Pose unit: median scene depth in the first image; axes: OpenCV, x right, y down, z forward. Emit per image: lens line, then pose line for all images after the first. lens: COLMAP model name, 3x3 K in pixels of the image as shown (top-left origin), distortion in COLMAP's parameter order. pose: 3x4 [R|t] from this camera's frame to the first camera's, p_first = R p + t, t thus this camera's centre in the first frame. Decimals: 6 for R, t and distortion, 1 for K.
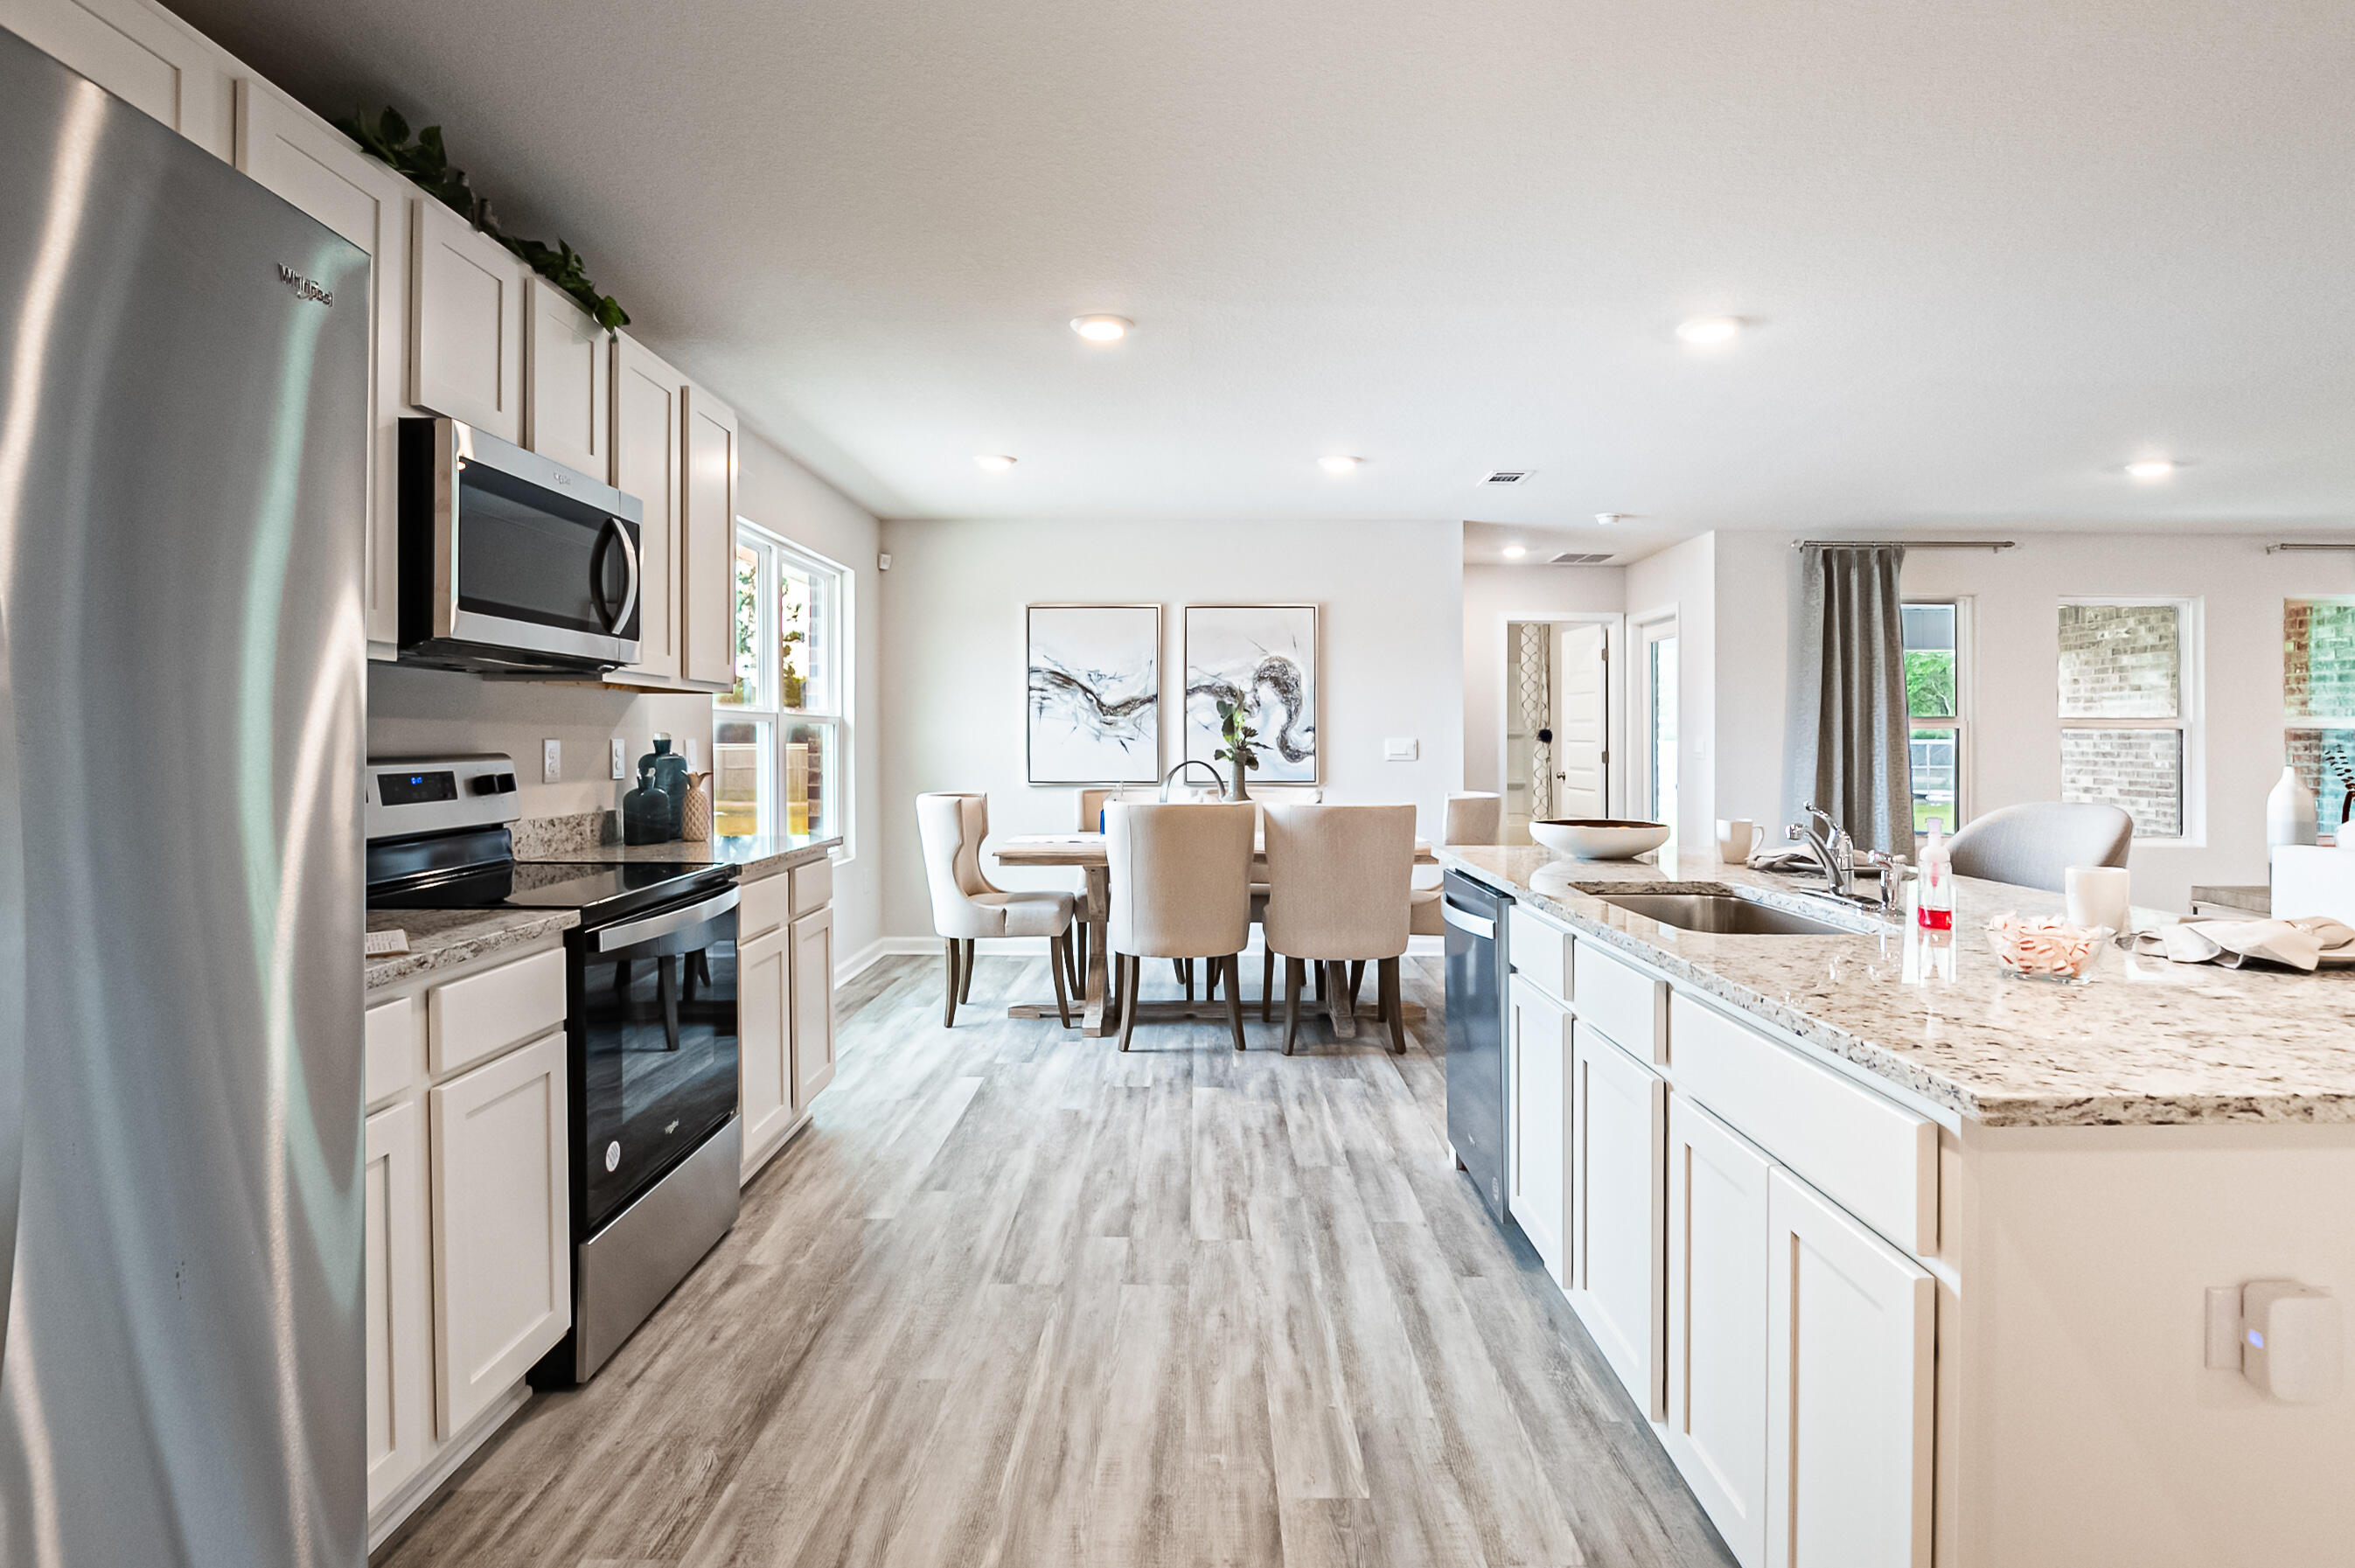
lens RADIAL K [[1166.6, 0, 1206.9], [0, 1166.6, 785.9], [0, 0, 1]] dist [-0.004310, -0.000354]
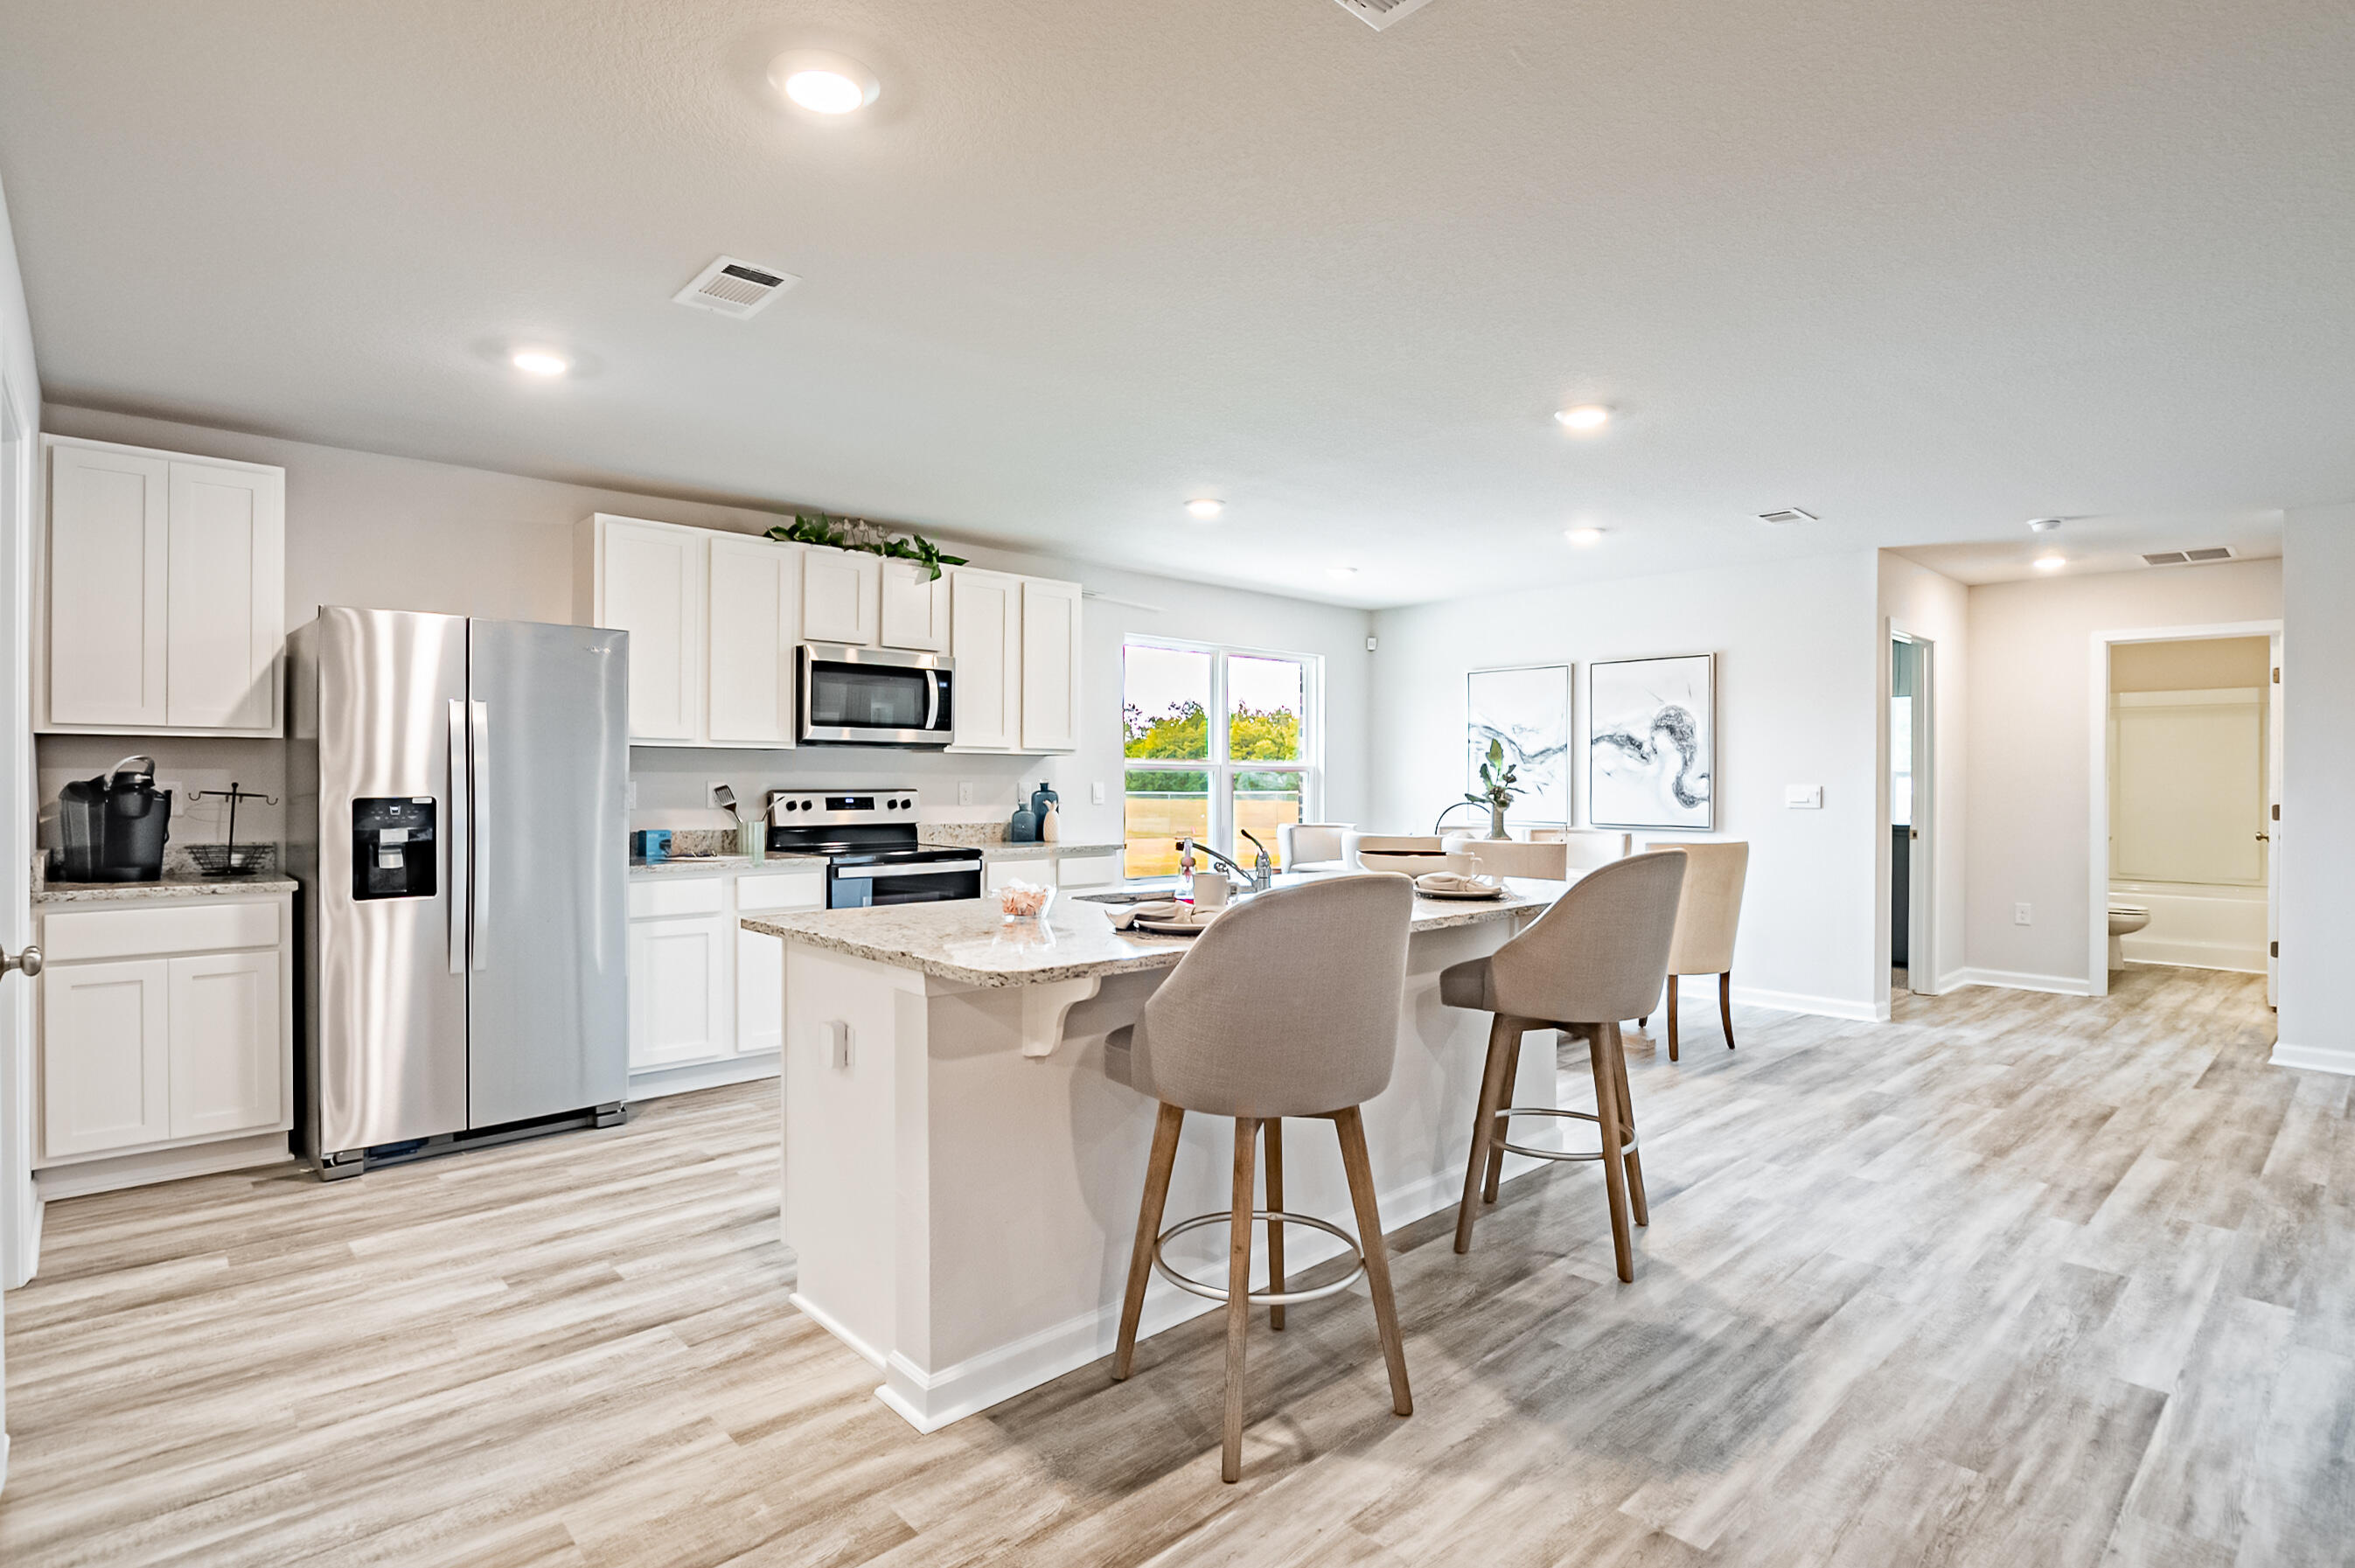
lens RADIAL K [[1166.6, 0, 1206.9], [0, 1166.6, 785.9], [0, 0, 1]] dist [-0.004310, -0.000354]
pose [[0.700134, 0.004959, -0.713994, 0.508474], [-0.033415, 0.999108, -0.025826, 0.000910], [0.713229, 0.041940, 0.699676, -0.015624]]
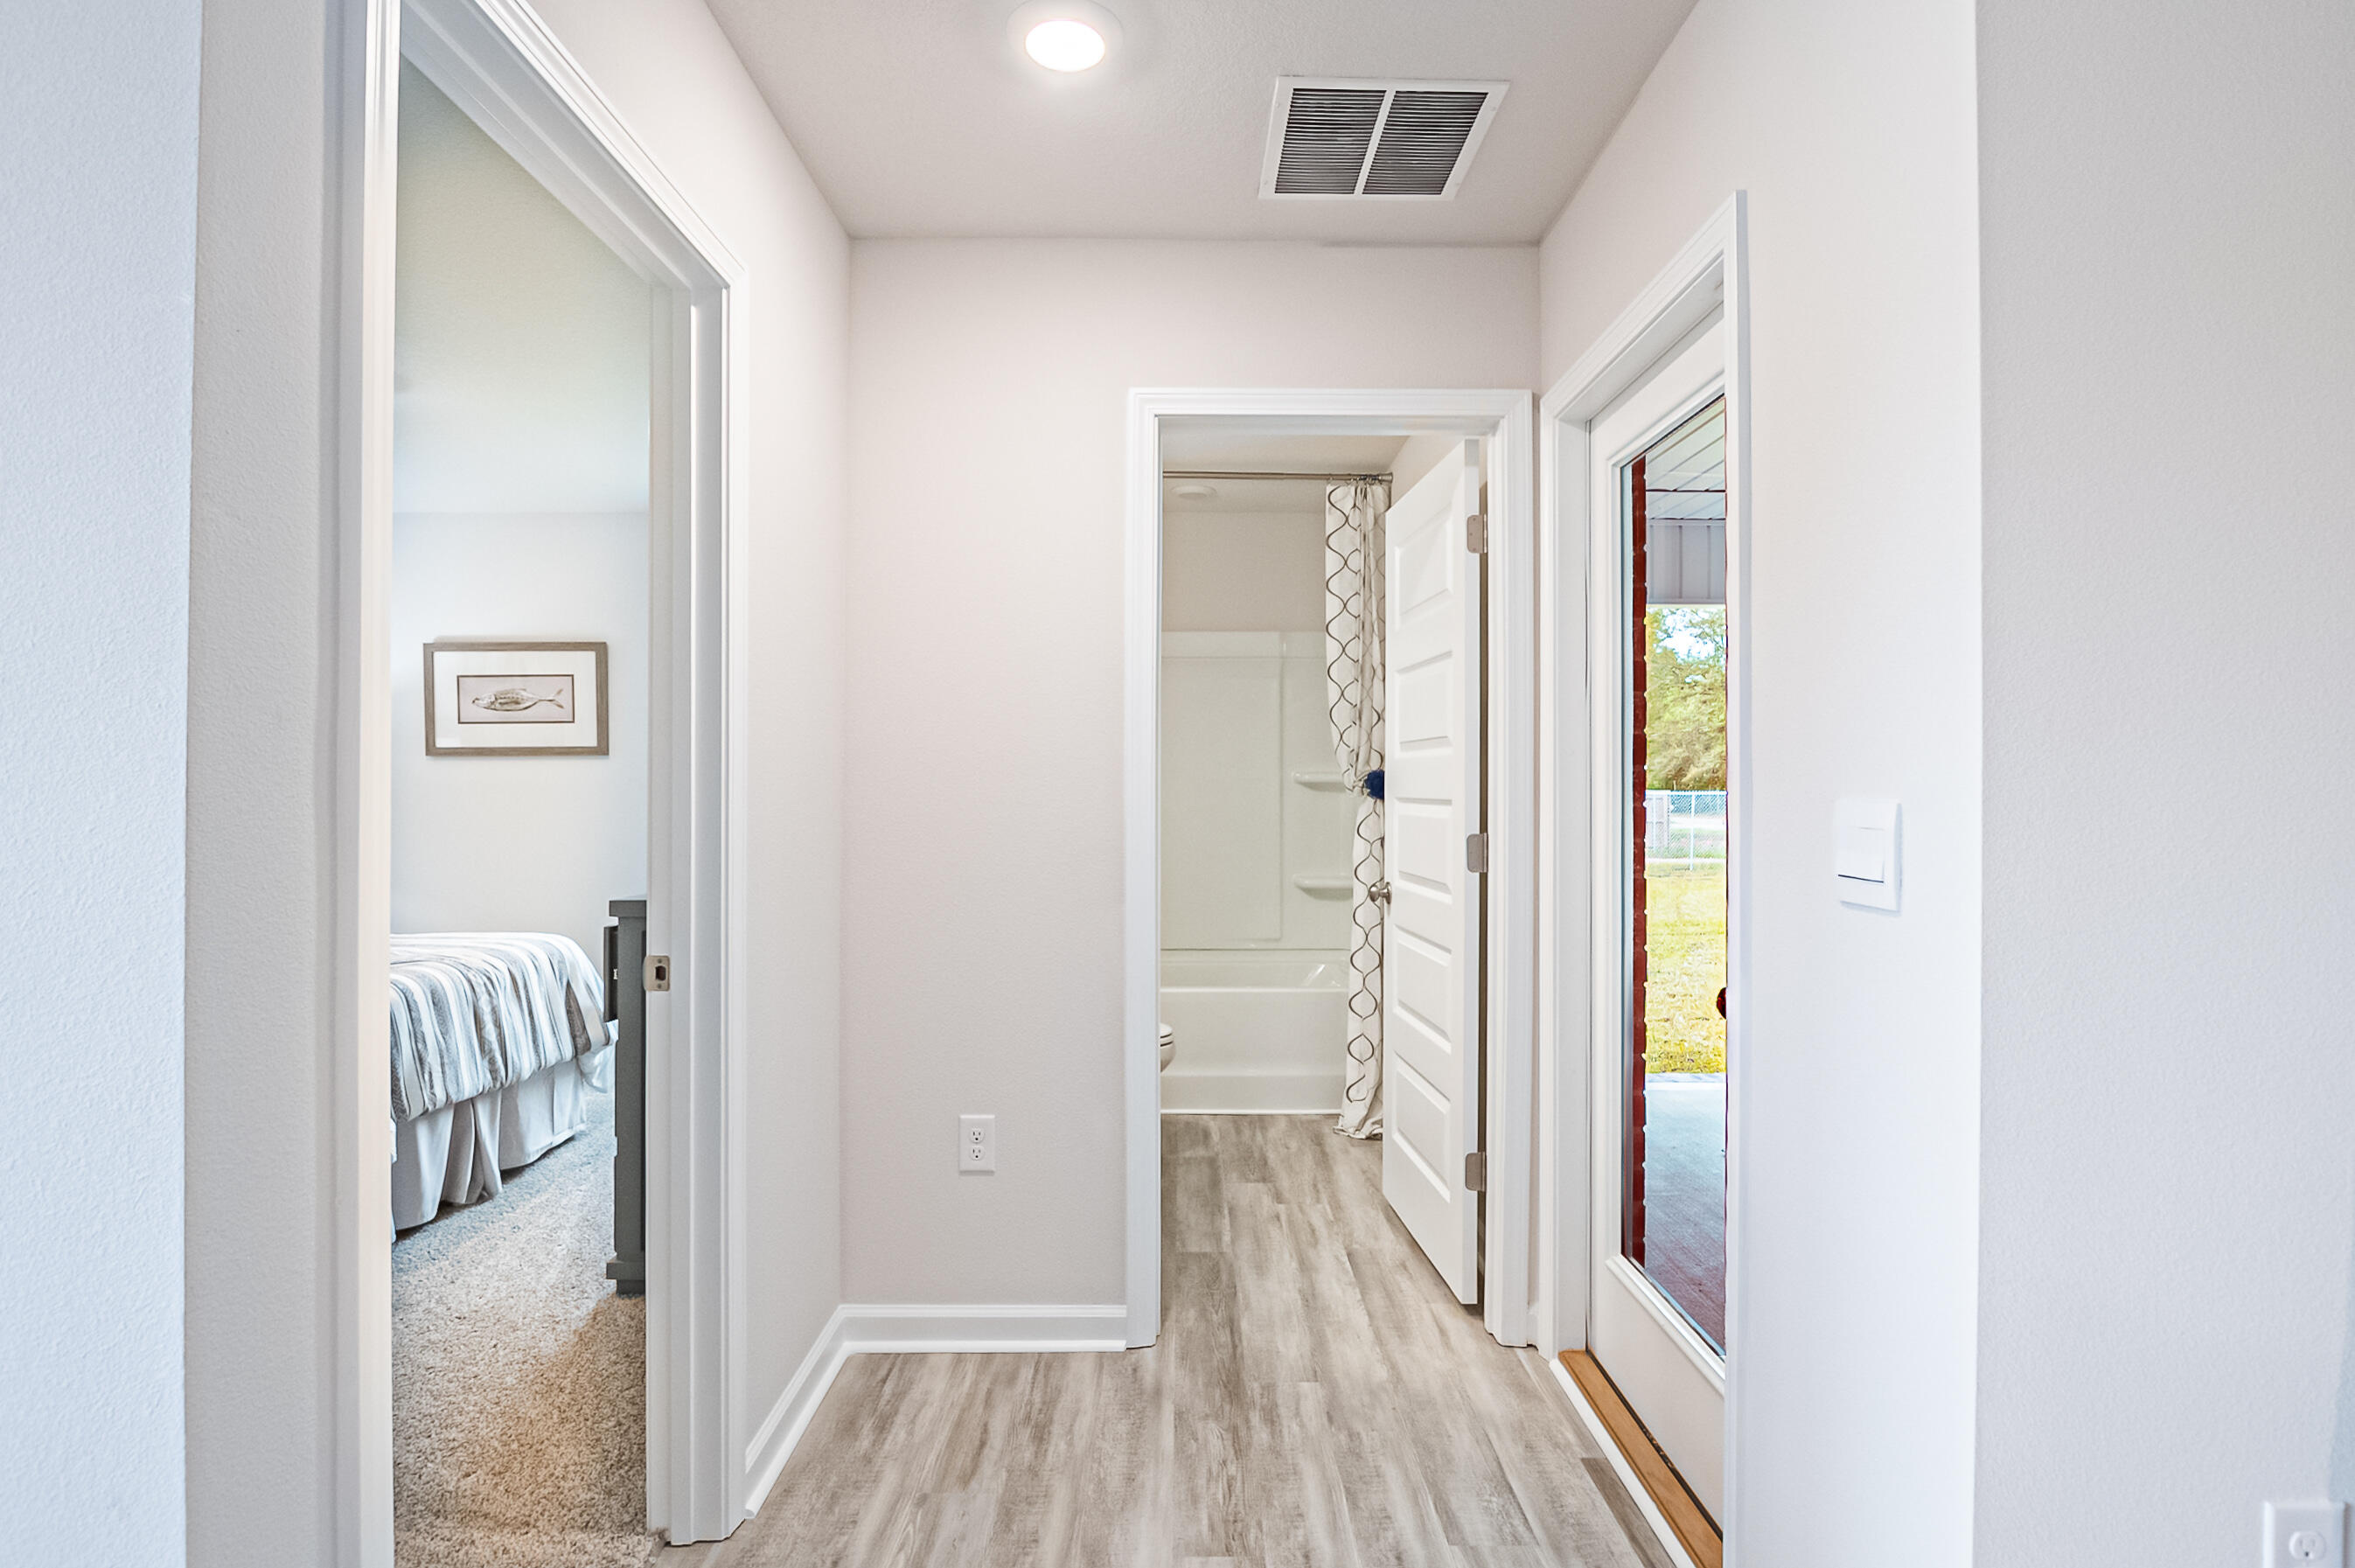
lens RADIAL K [[1064.0, 0, 1181.7], [0, 1064.0, 783.1], [0, 0, 1]] dist [-0.001171, -0.000048]
pose [[0.999823, -0.001935, -0.018693, 0.341706], [0.001129, 0.999072, -0.043060, -0.040270], [0.018759, 0.043032, 0.998898, 0.919528]]
